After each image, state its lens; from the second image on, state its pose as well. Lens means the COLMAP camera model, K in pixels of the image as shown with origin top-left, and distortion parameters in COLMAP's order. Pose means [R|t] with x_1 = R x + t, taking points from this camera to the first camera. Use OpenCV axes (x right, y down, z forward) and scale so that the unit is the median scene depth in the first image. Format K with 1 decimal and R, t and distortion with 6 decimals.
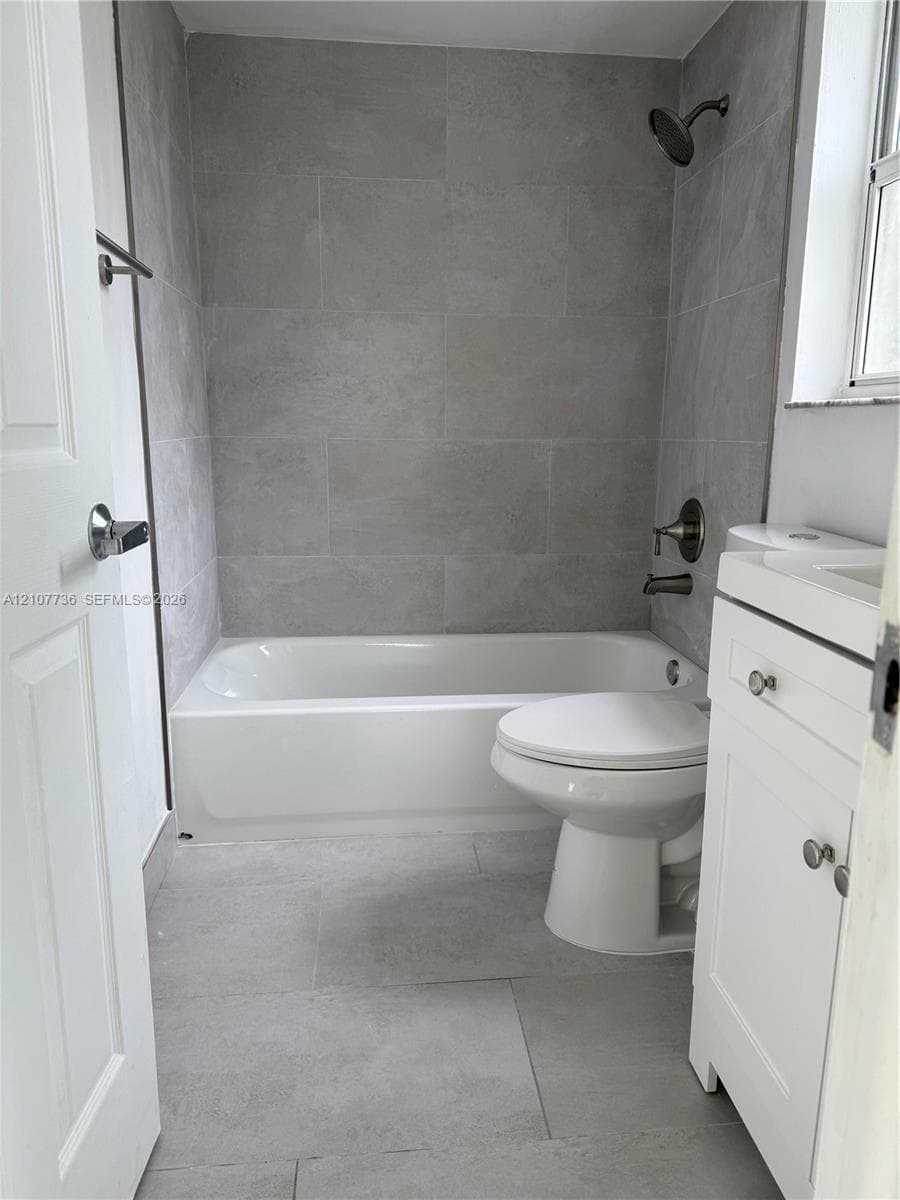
lens RADIAL K [[857.0, 0, 459.1], [0, 857.0, 602.4], [0, 0, 1]] dist [0.083826, -0.132673]
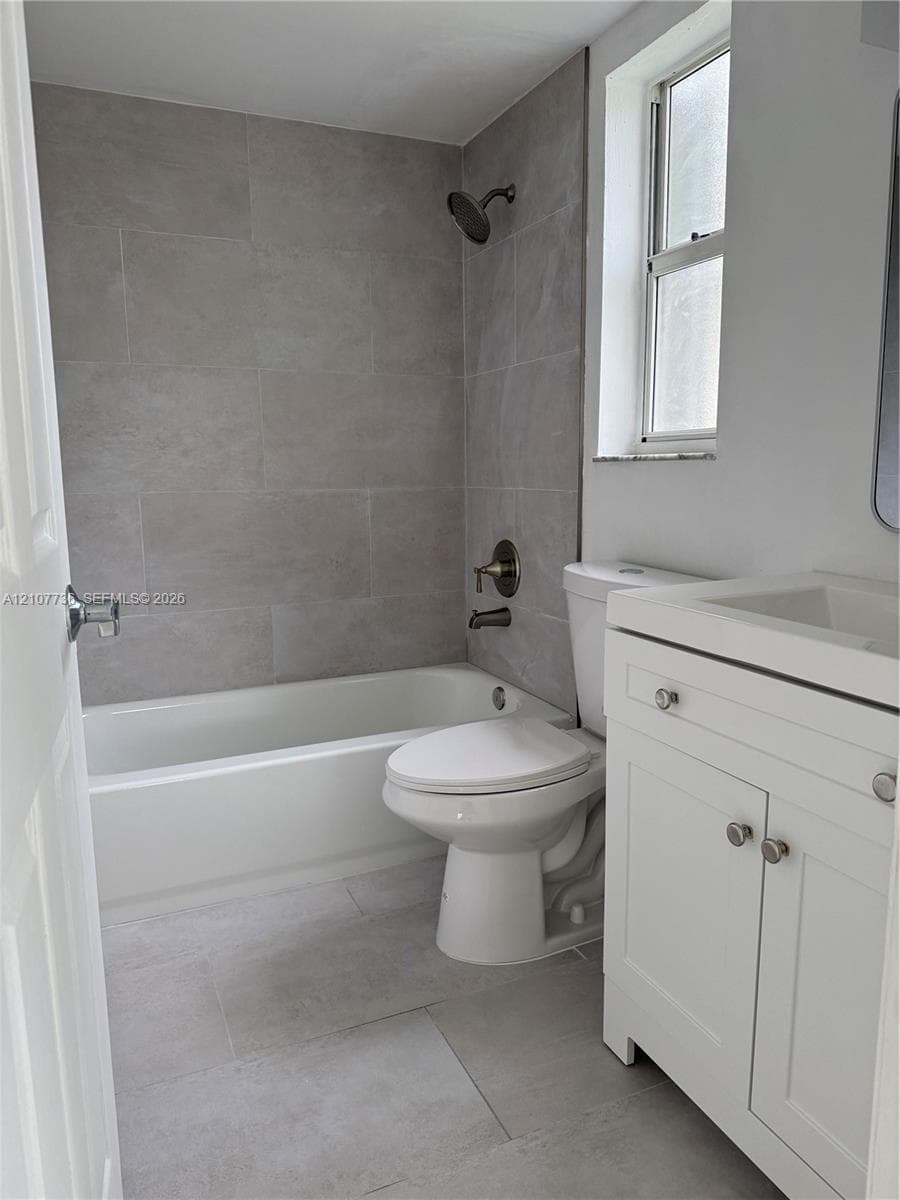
lens RADIAL K [[857.0, 0, 459.1], [0, 857.0, 602.4], [0, 0, 1]] dist [0.083826, -0.132673]
pose [[0.947144, -0.067452, 0.313638, -0.146702], [0.080113, 0.996402, -0.027643, -0.015411], [-0.310645, 0.051308, 0.949140, -0.025581]]
